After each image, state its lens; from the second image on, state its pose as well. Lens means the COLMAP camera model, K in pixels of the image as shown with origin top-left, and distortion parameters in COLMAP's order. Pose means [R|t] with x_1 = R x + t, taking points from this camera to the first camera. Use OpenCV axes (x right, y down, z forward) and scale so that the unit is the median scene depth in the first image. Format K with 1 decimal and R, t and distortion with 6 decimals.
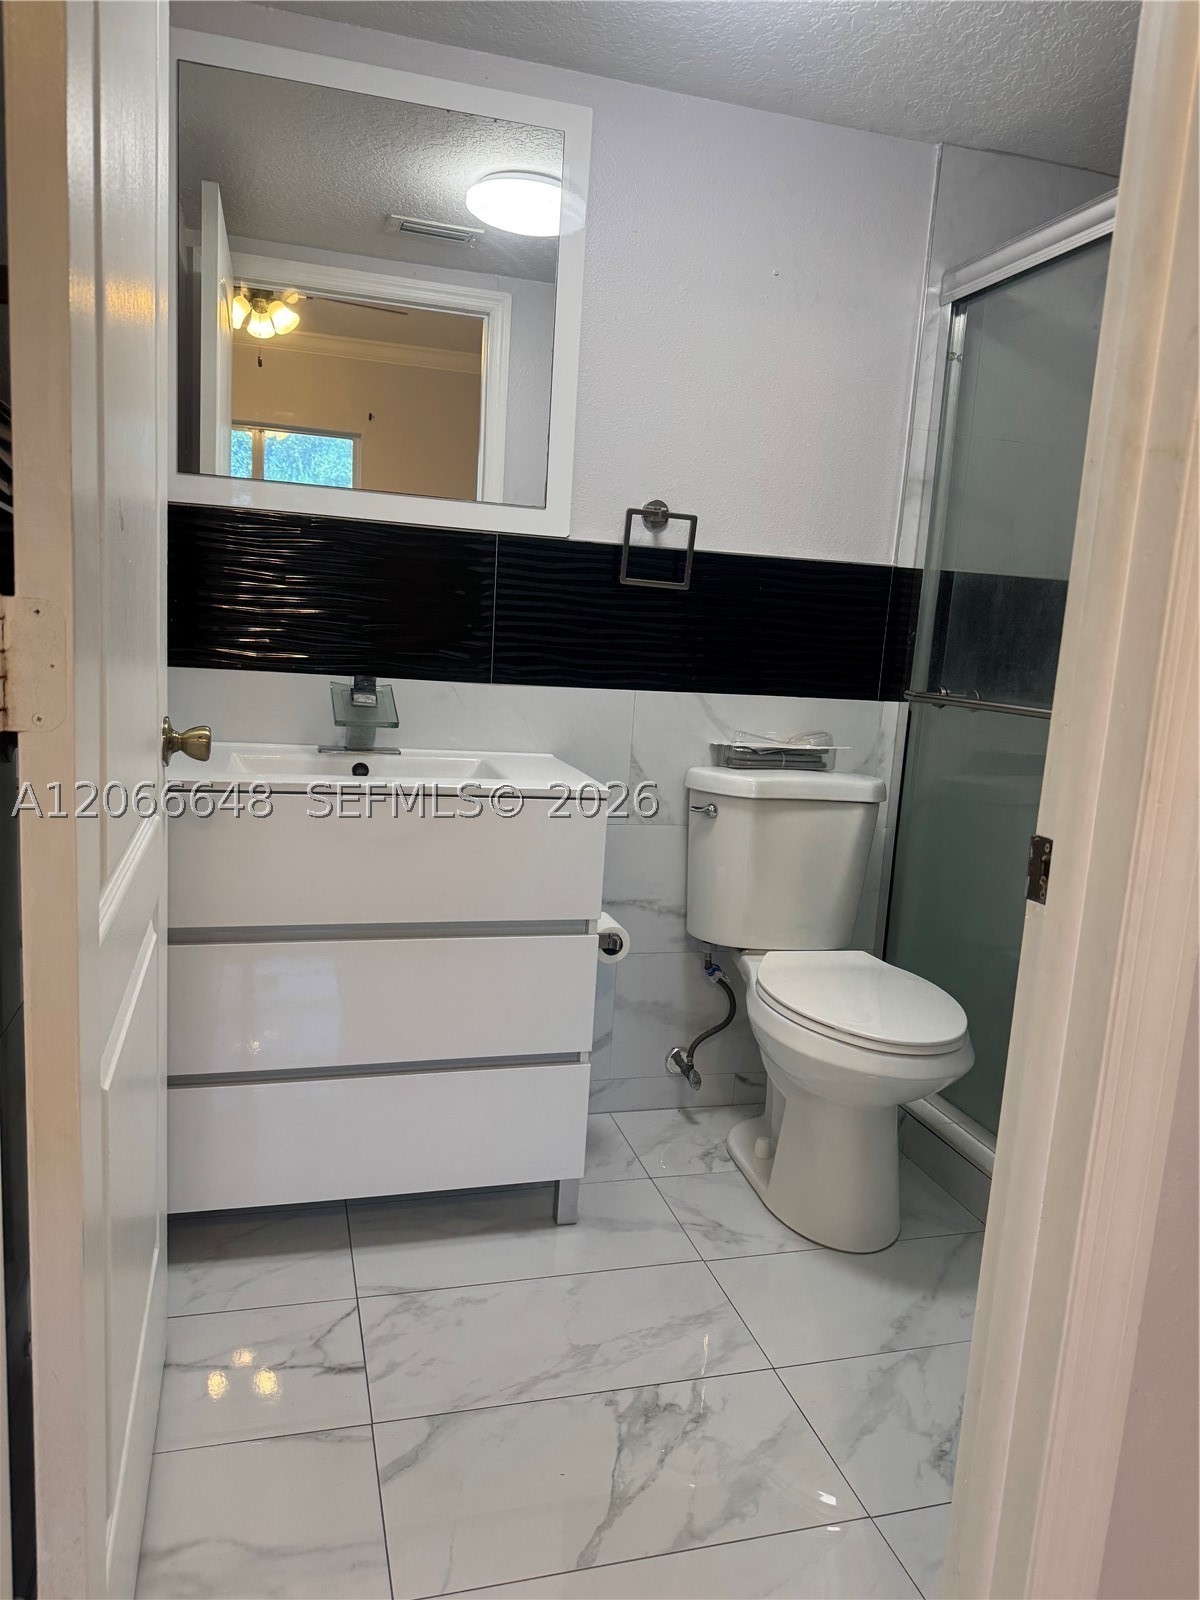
lens RADIAL K [[1125.6, 0, 592.6], [0, 1125.6, 810.3], [0, 0, 1]] dist [0.038156, -0.049368]
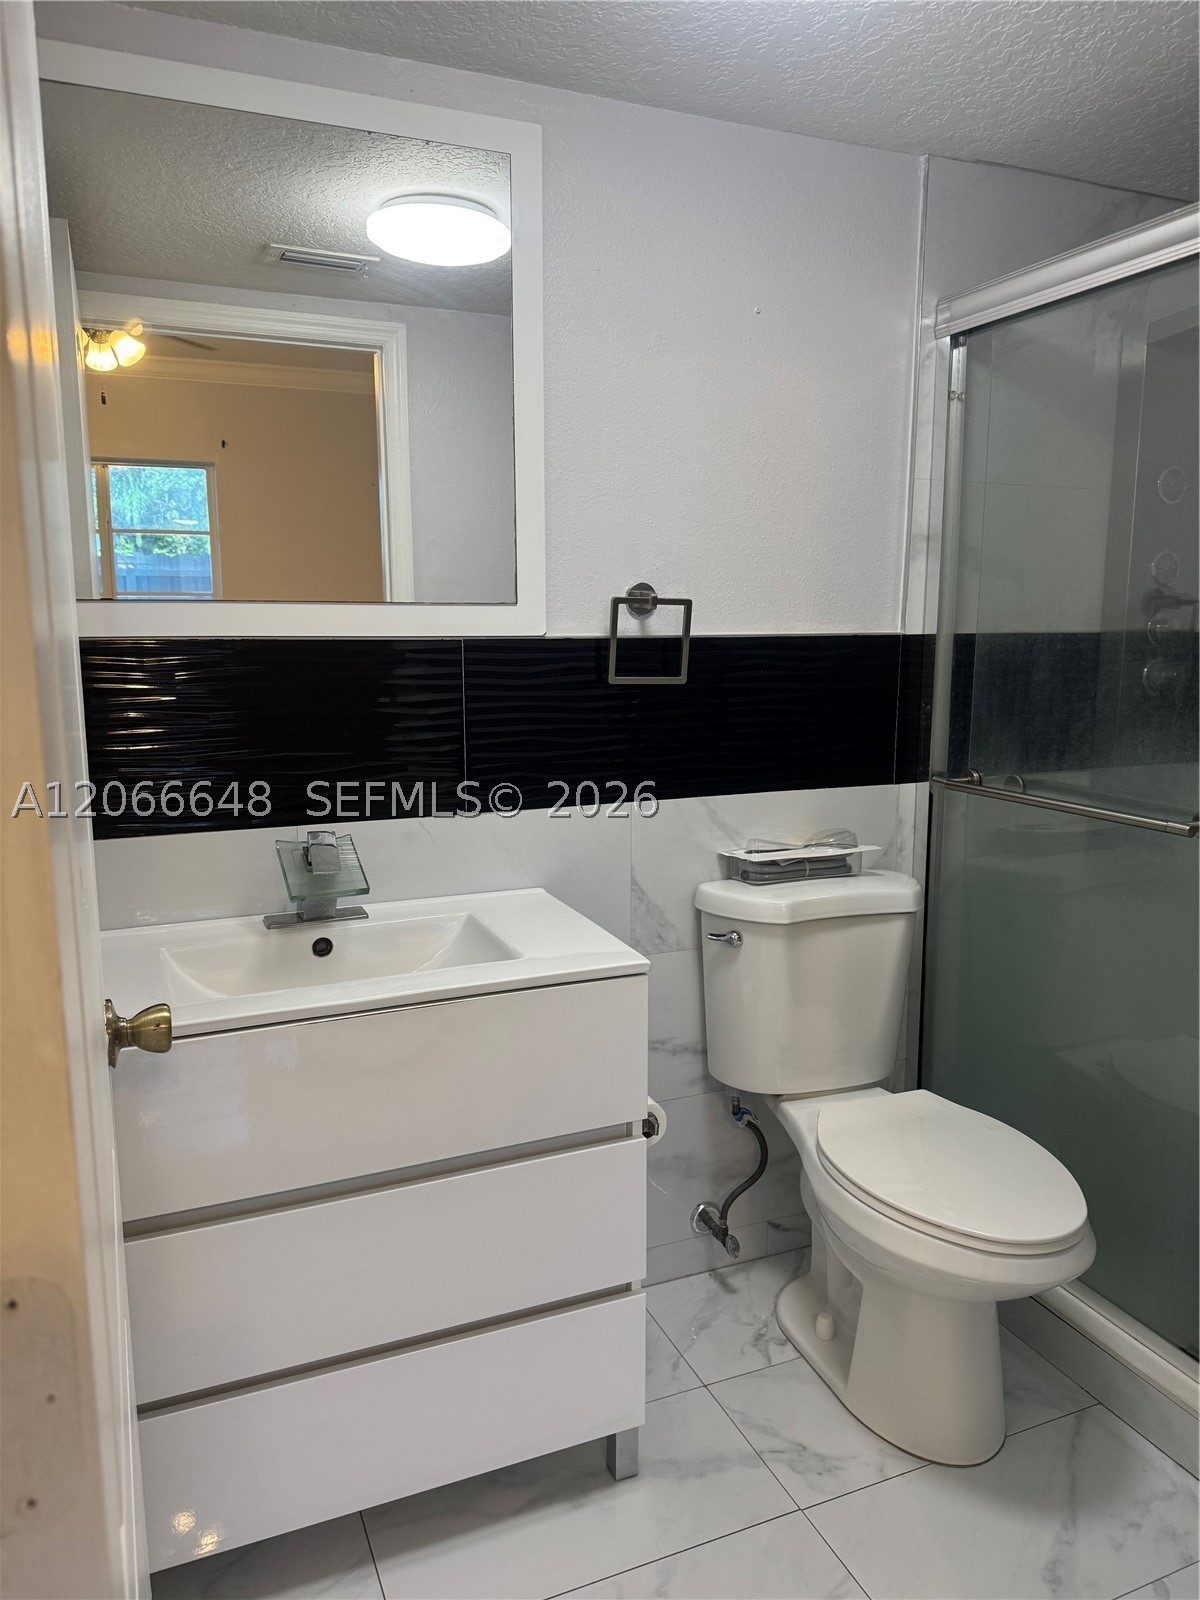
lens RADIAL K [[1125.6, 0, 582.9], [0, 1125.6, 801.1], [0, 0, 1]] dist [0.038156, -0.049368]
pose [[0.990845, -0.081637, 0.107529, -0.091005], [0.081588, 0.996654, 0.004860, -0.116712], [-0.107566, 0.003957, 0.994190, 0.158962]]
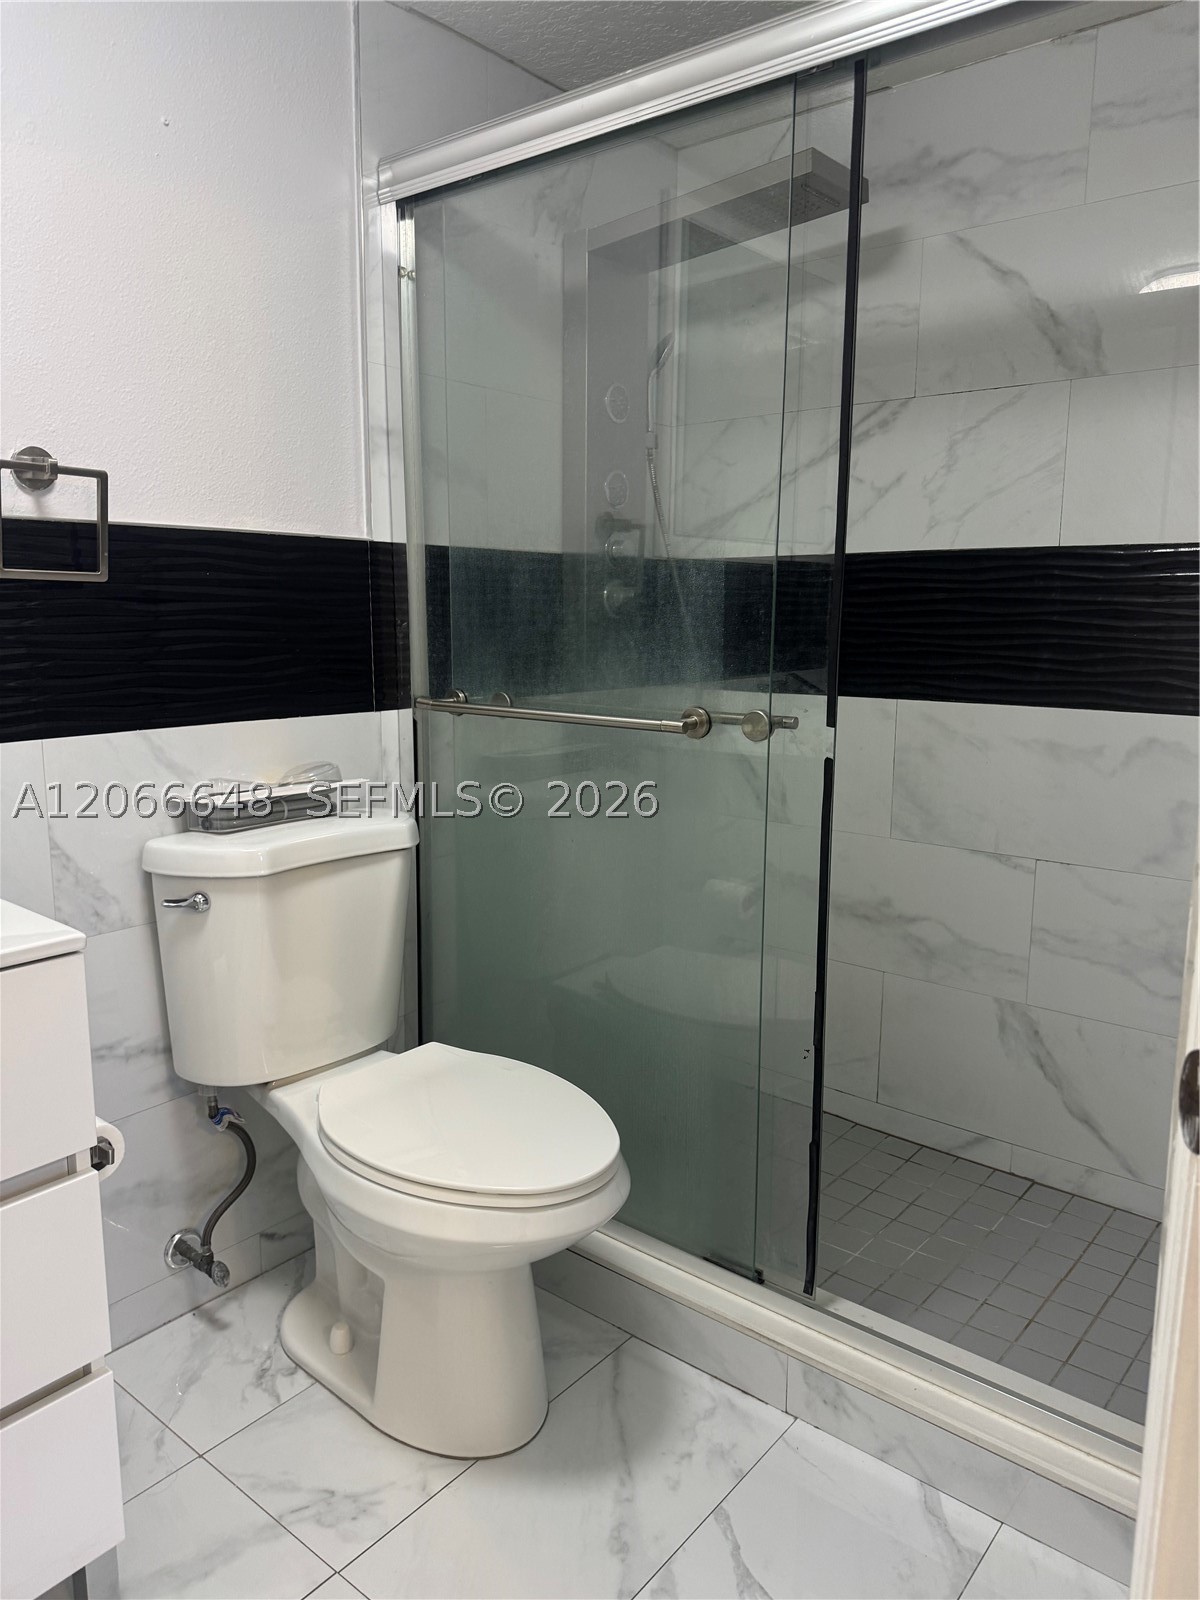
lens RADIAL K [[1125.6, 0, 593.9], [0, 1125.6, 803.4], [0, 0, 1]] dist [0.038156, -0.049368]
pose [[0.815399, -0.153039, 0.558304, -0.073453], [0.134864, 0.988106, 0.073887, -0.077464], [-0.562971, 0.015048, 0.826340, 0.286497]]
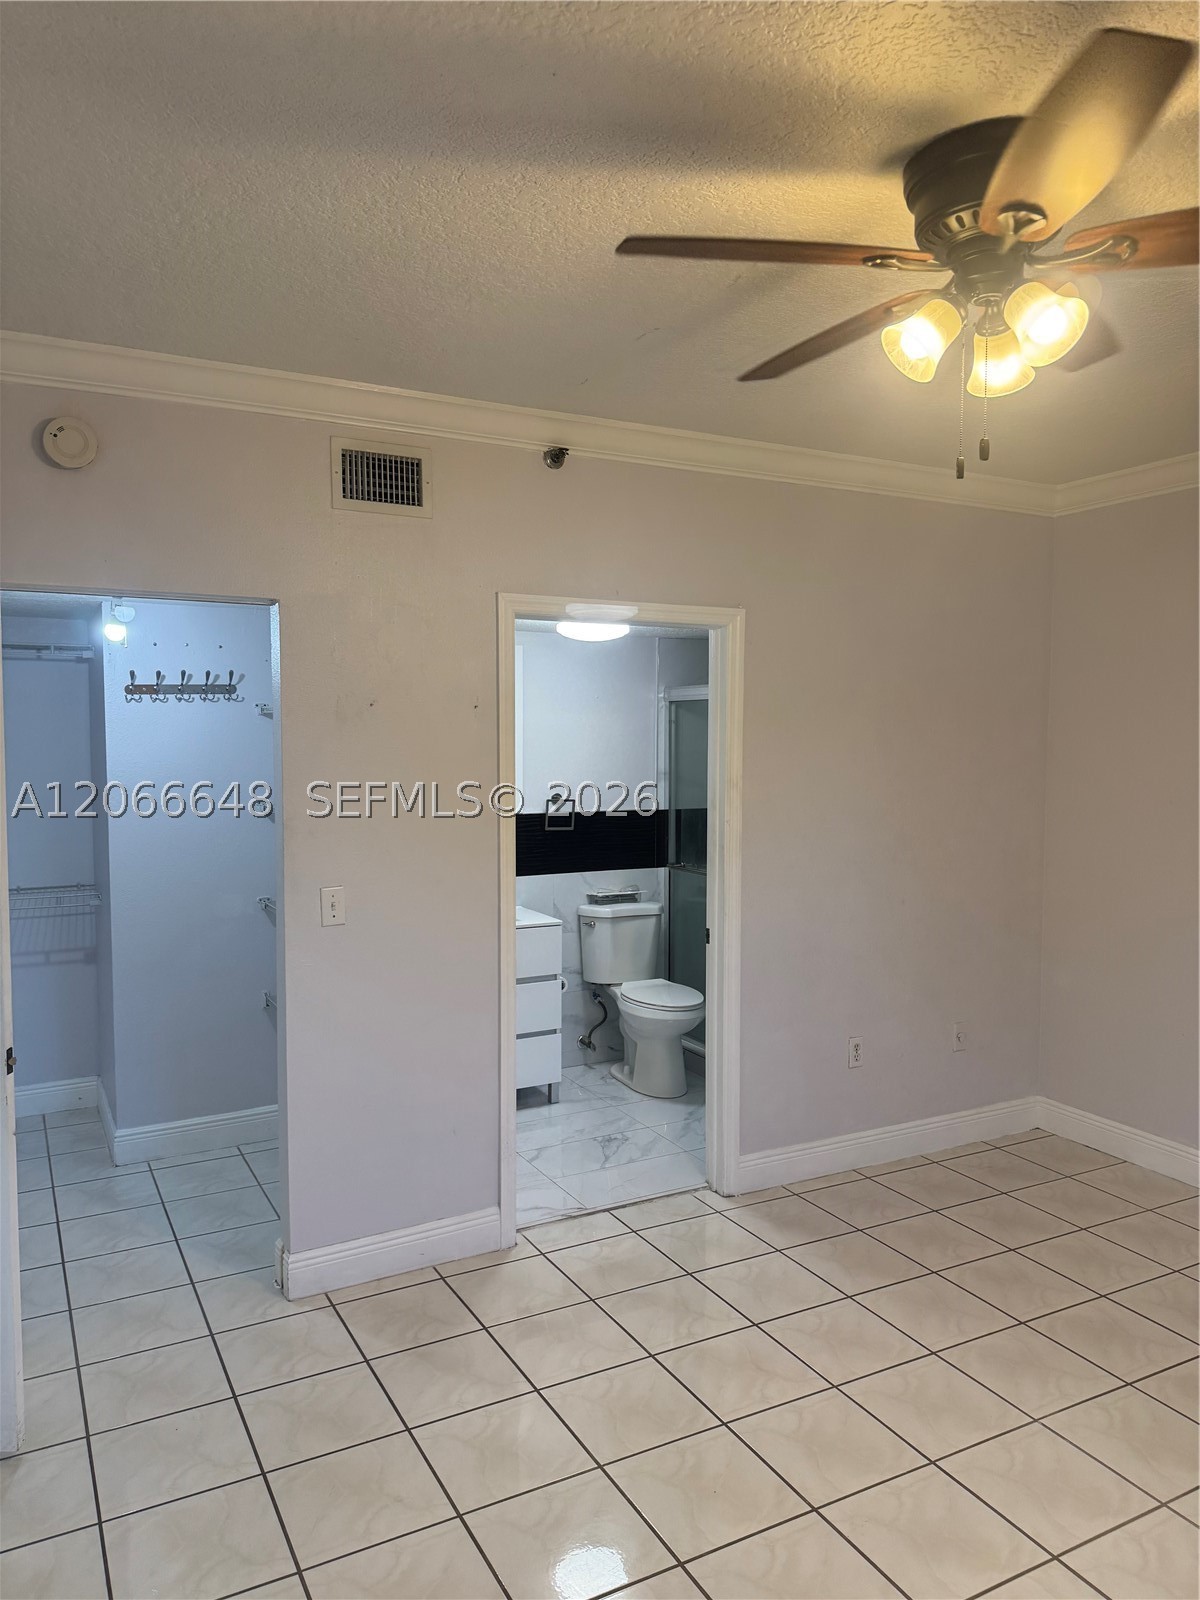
lens RADIAL K [[1125.6, 0, 607.3], [0, 1125.6, 787.0], [0, 0, 1]] dist [0.038156, -0.049368]
pose [[0.970718, -0.068329, 0.230299, -0.372100], [0.093526, 0.990550, -0.100321, -0.043685], [-0.221268, 0.118923, 0.967935, -1.259348]]
